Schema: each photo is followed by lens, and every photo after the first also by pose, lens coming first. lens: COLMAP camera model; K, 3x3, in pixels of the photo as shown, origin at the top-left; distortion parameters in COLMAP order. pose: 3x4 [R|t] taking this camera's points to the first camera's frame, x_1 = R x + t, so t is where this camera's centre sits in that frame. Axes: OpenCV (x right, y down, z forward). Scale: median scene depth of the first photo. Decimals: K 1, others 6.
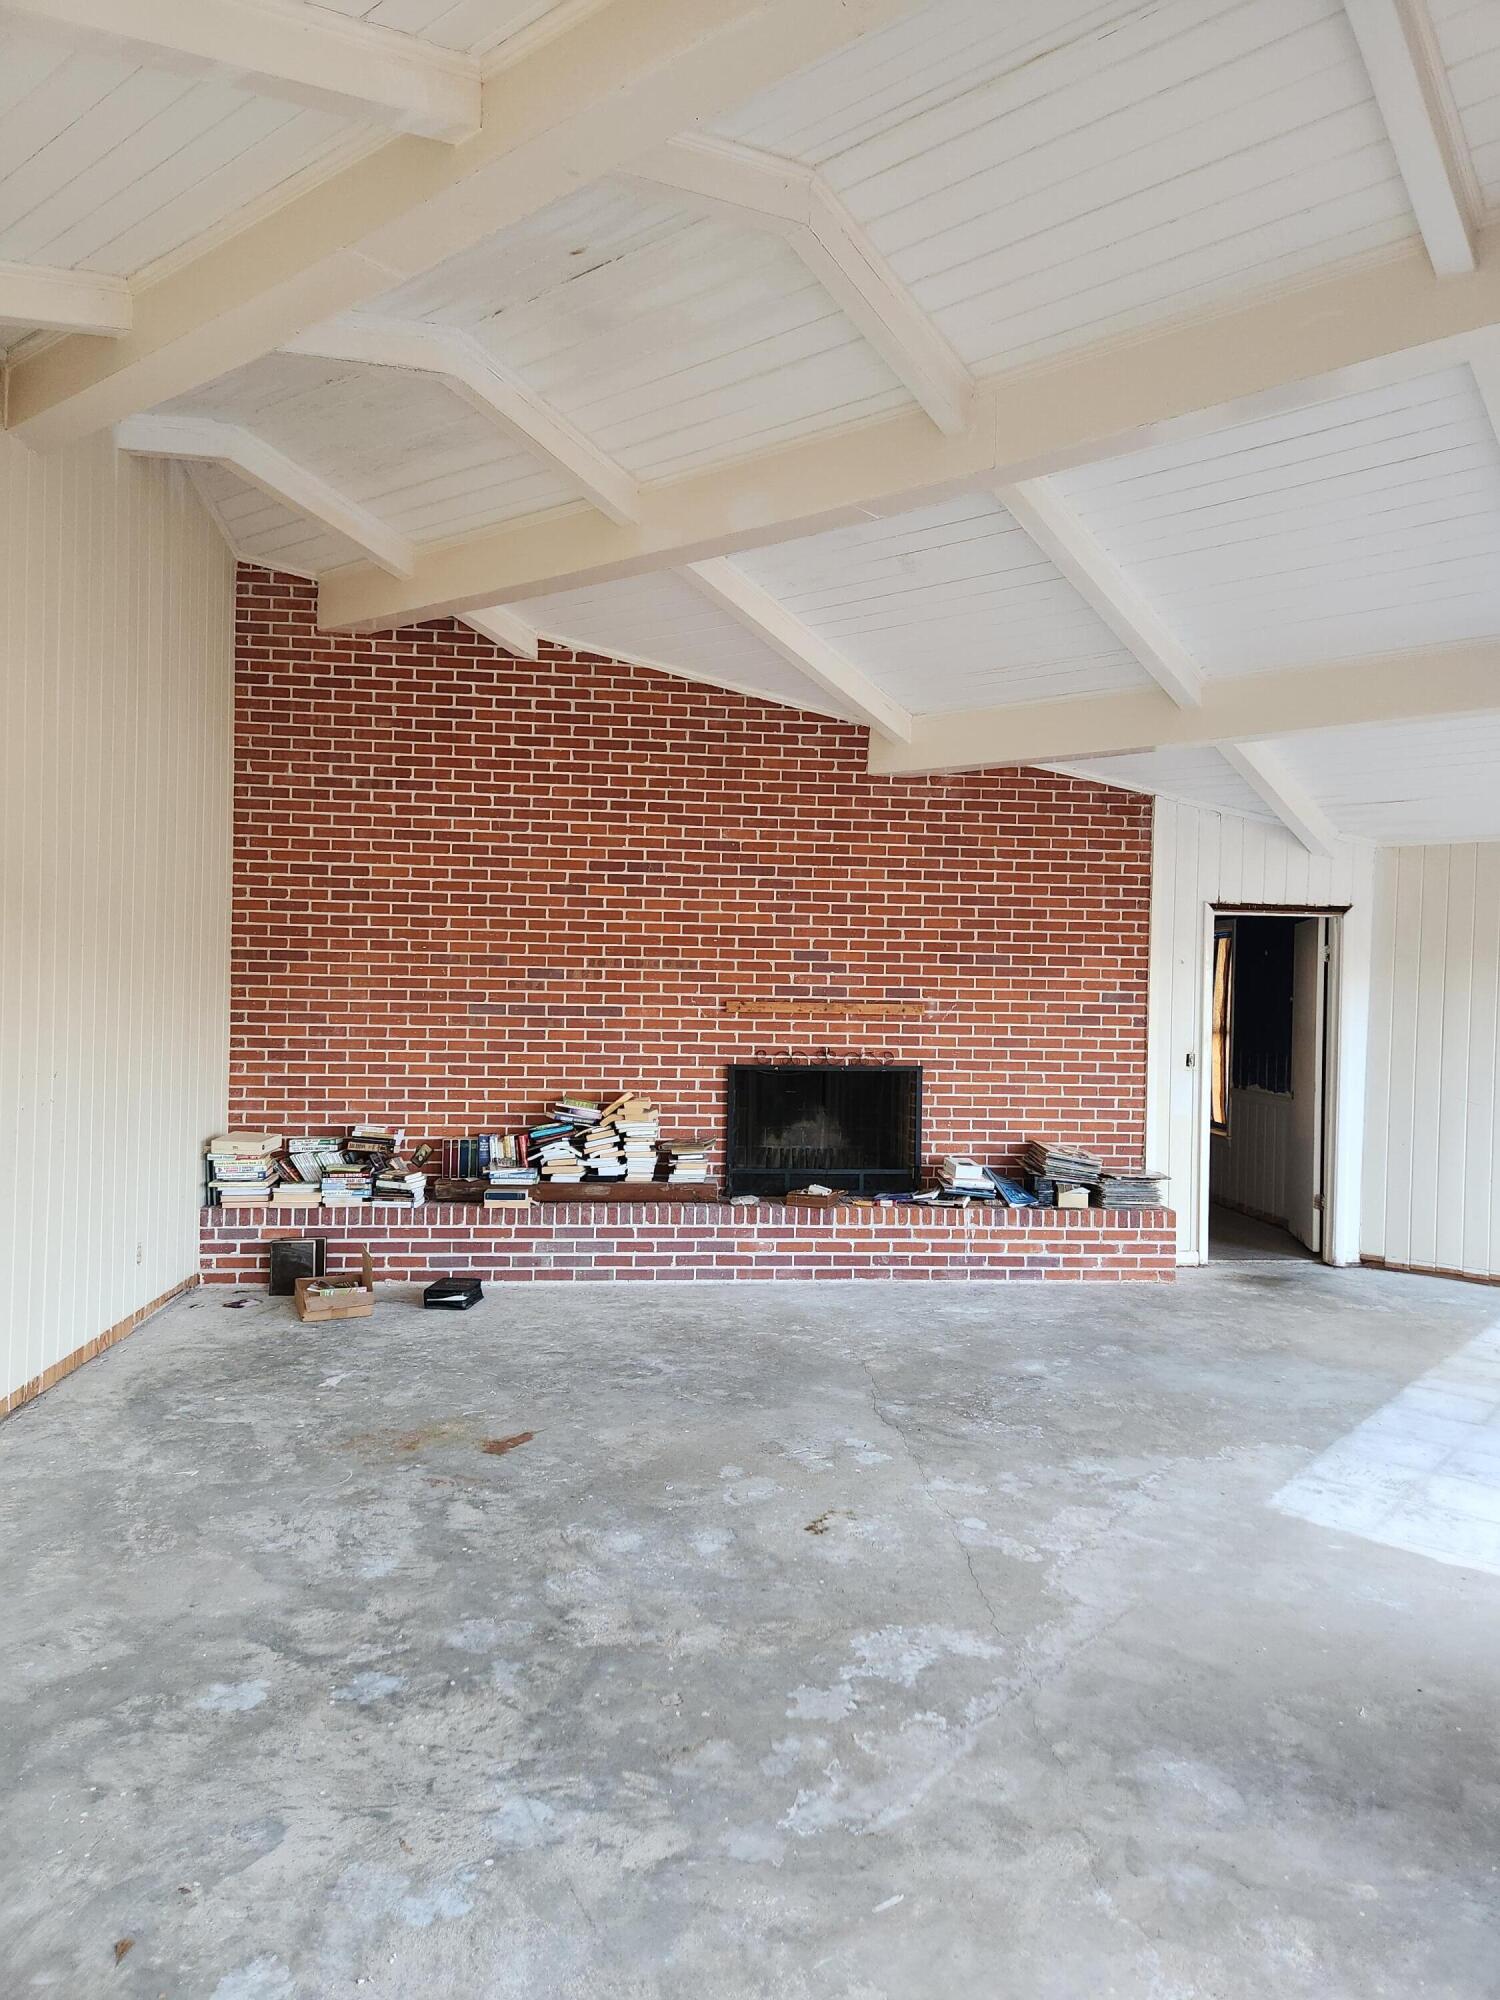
lens RADIAL K [[1332.8, 0, 805.4], [0, 1332.8, 995.2], [0, 0, 1]] dist [0.088011, -0.071265]
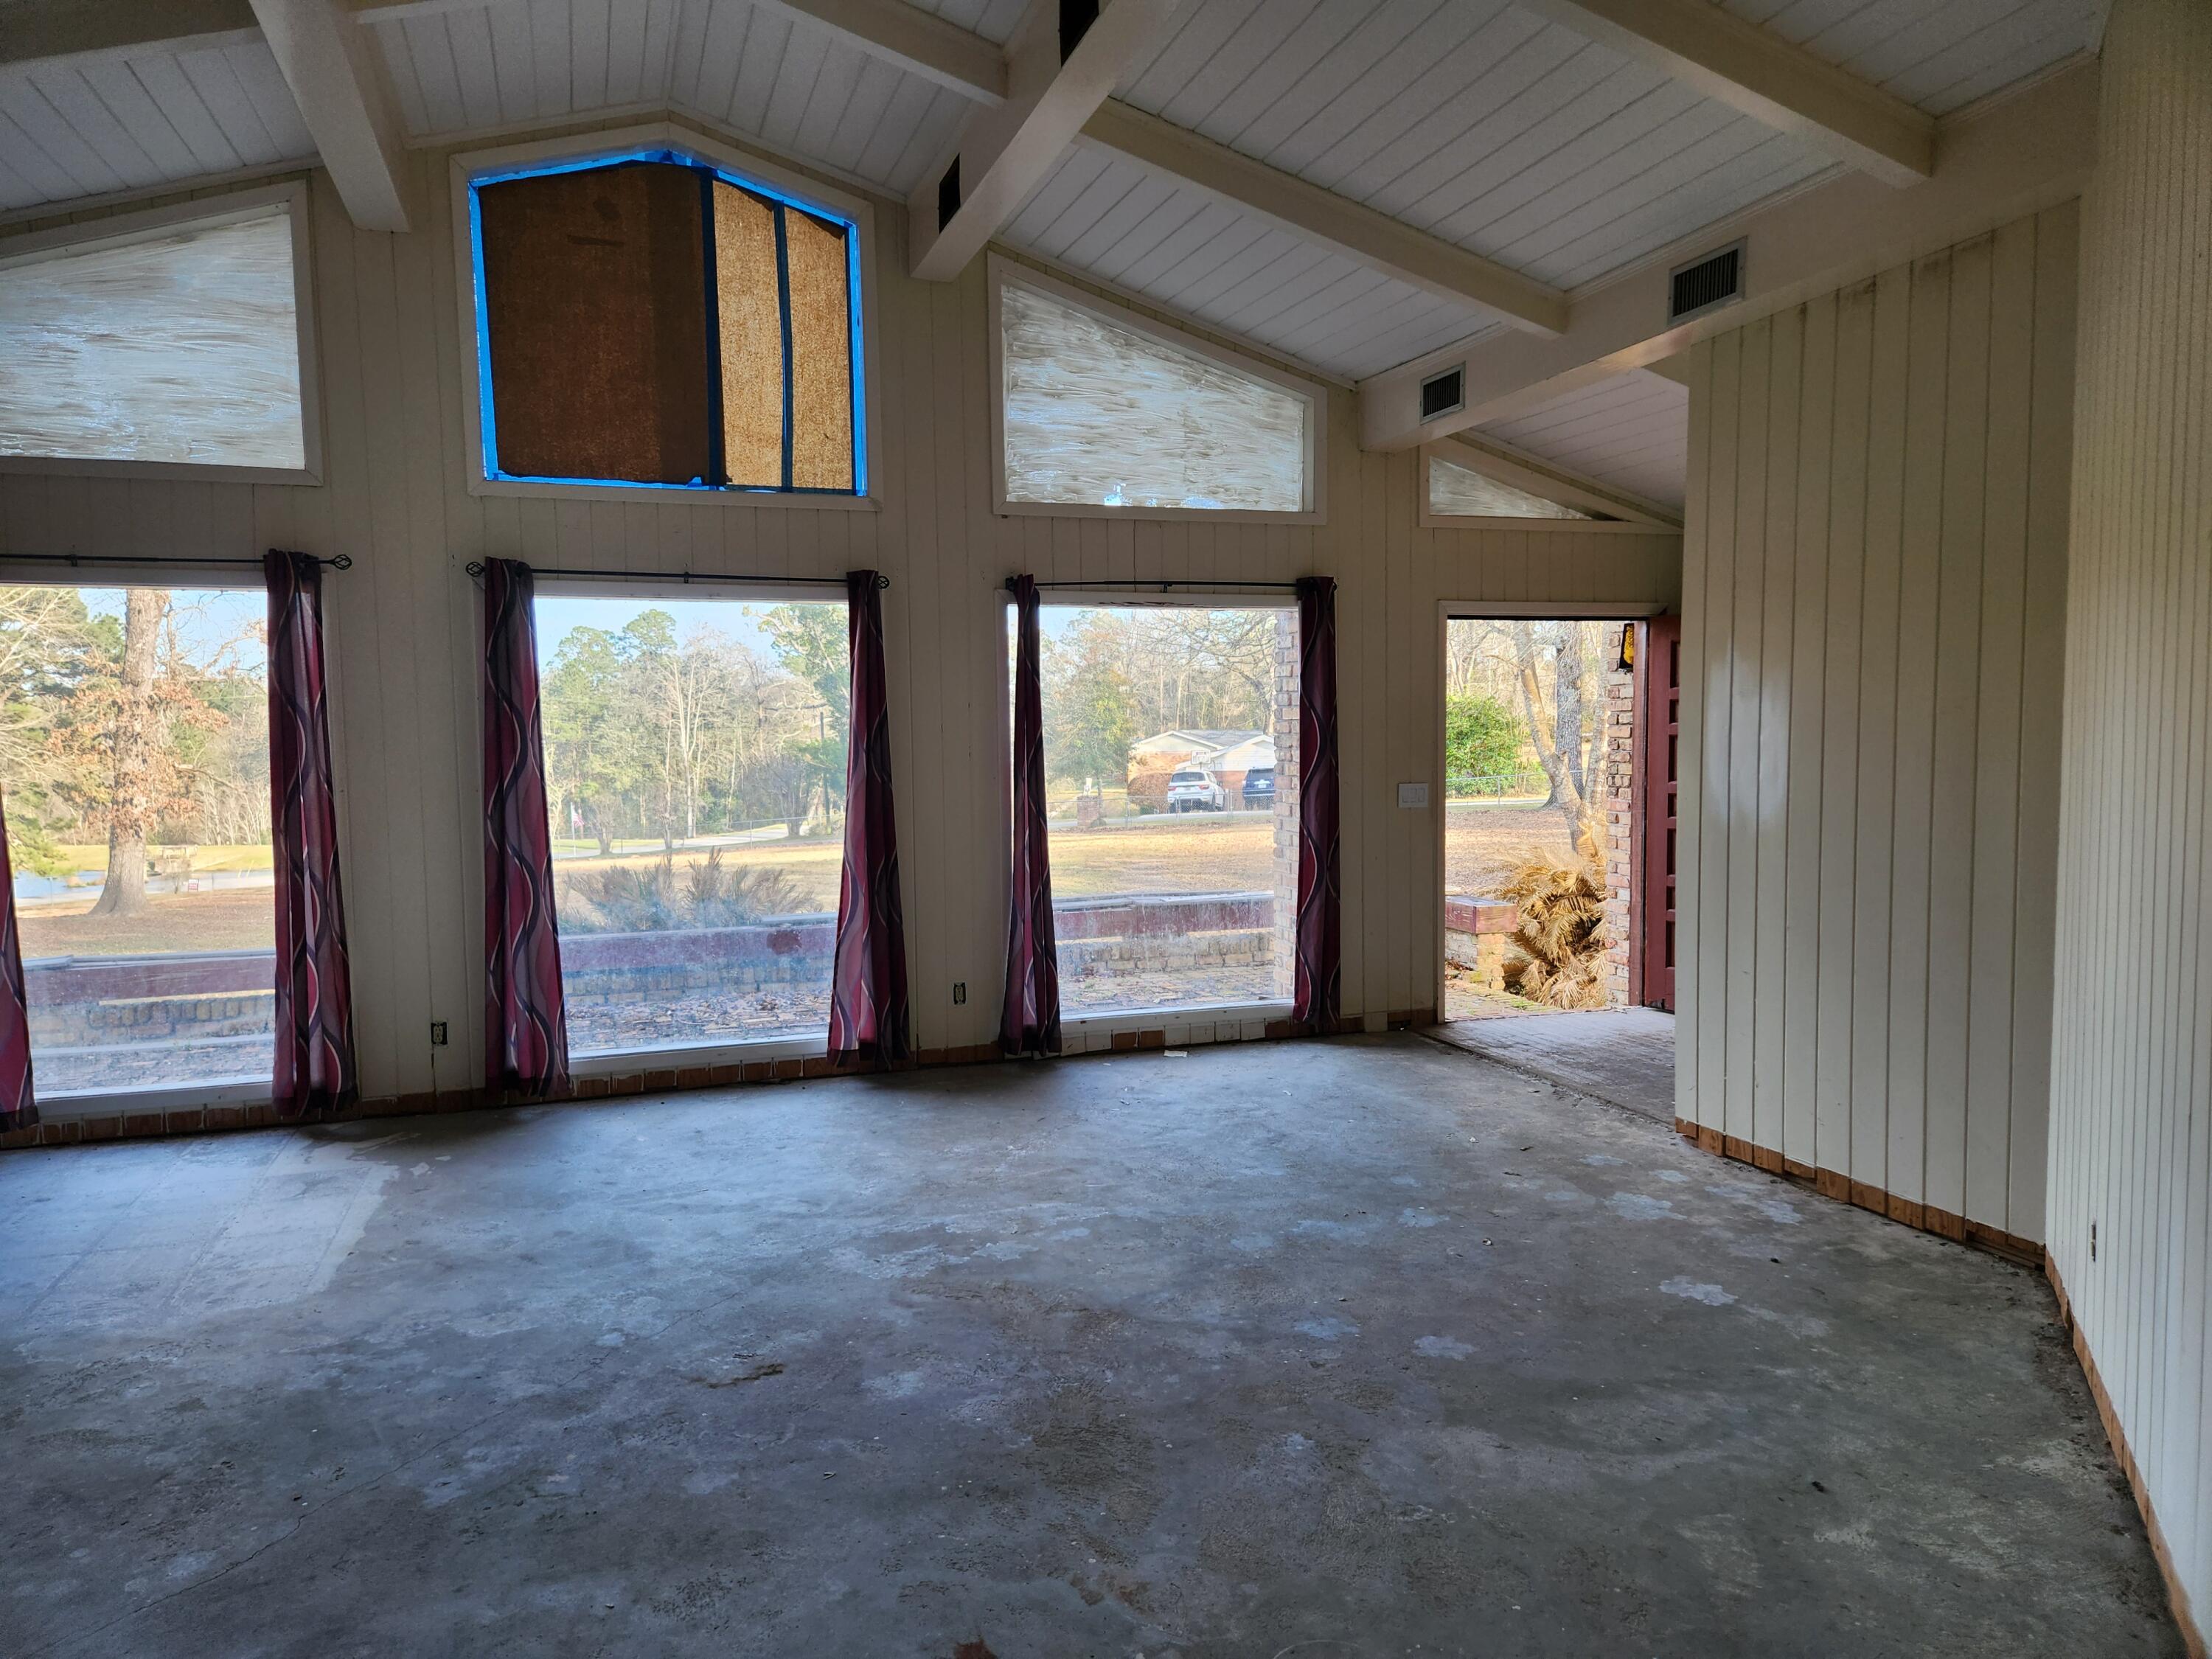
lens RADIAL K [[1483.0, 0, 1115.0], [0, 1483.0, 864.7], [0, 0, 1]] dist [0.084174, -0.072055]
pose [[-0.840422, -0.051302, 0.539499, -0.344254], [0.007087, 0.994384, 0.105599, 0.001535], [-0.541886, 0.092571, -0.835338, 0.873601]]
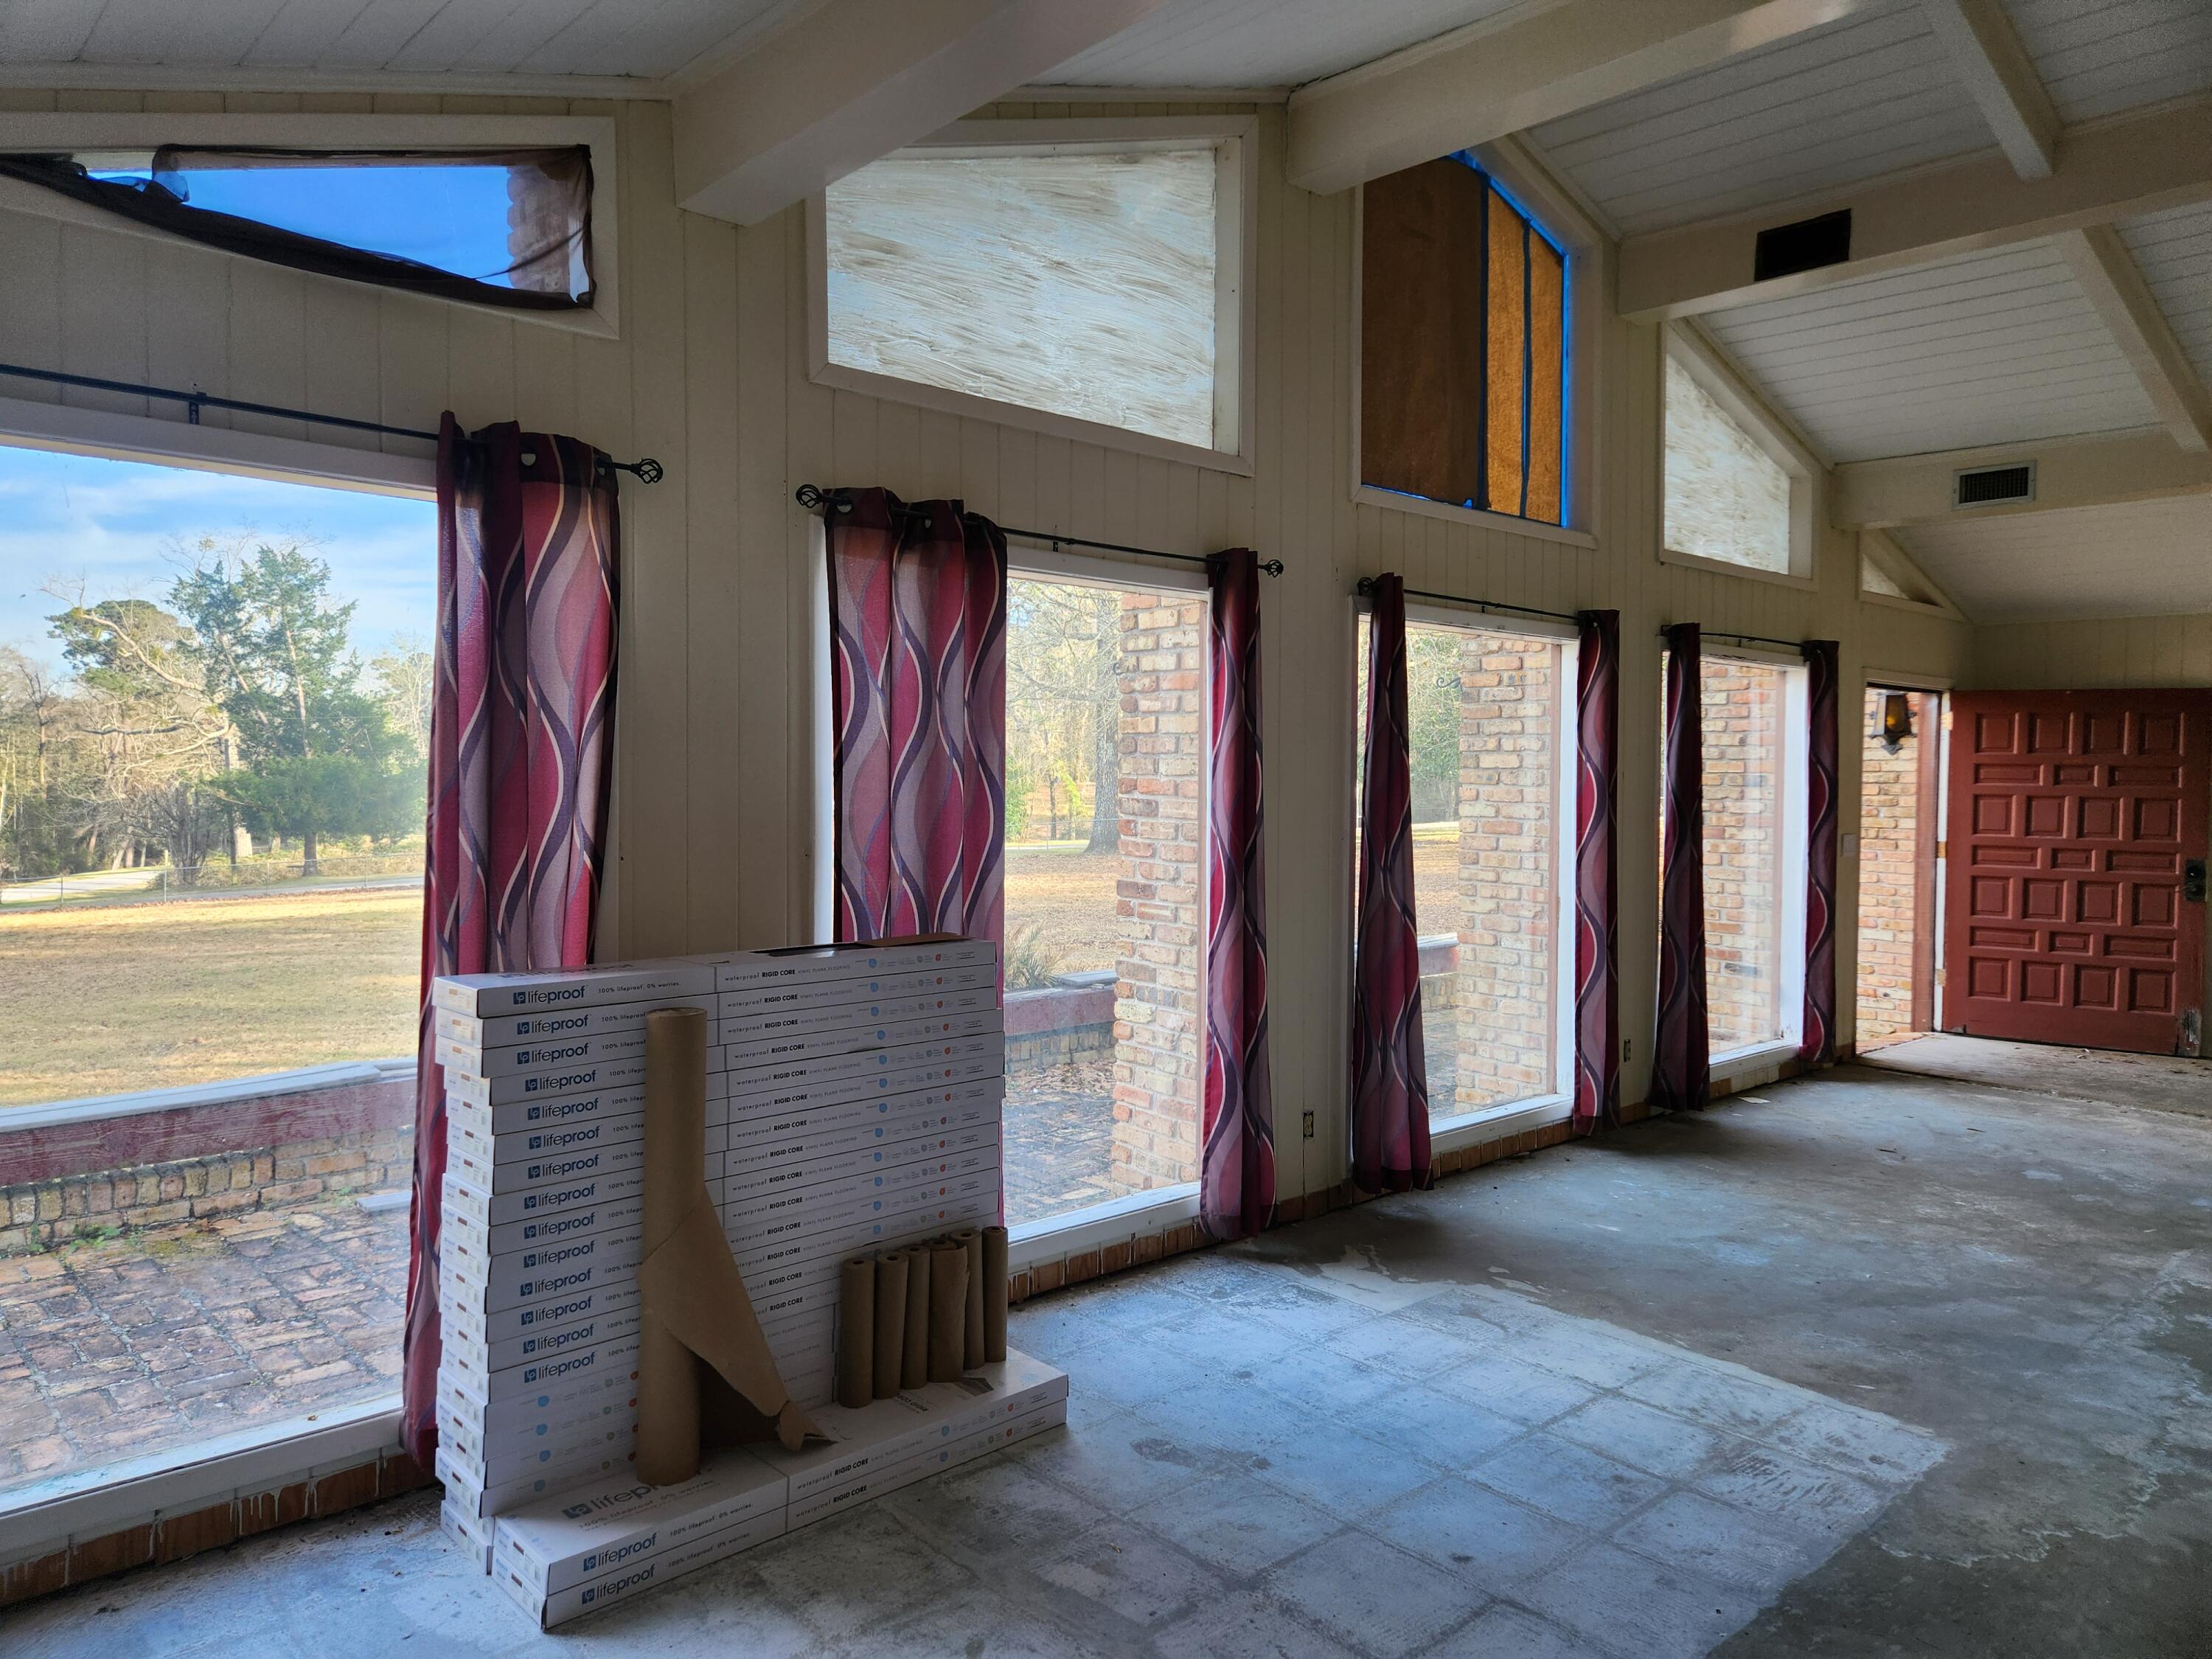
lens RADIAL K [[1474.1, 0, 1116.0], [0, 1474.1, 839.6], [0, 0, 1]] dist [0.088011, -0.071265]
pose [[-0.987314, -0.030170, 0.155890, 0.389092], [-0.021618, 0.998182, 0.056270, 0.008723], [-0.157304, 0.052186, -0.986170, 1.079679]]
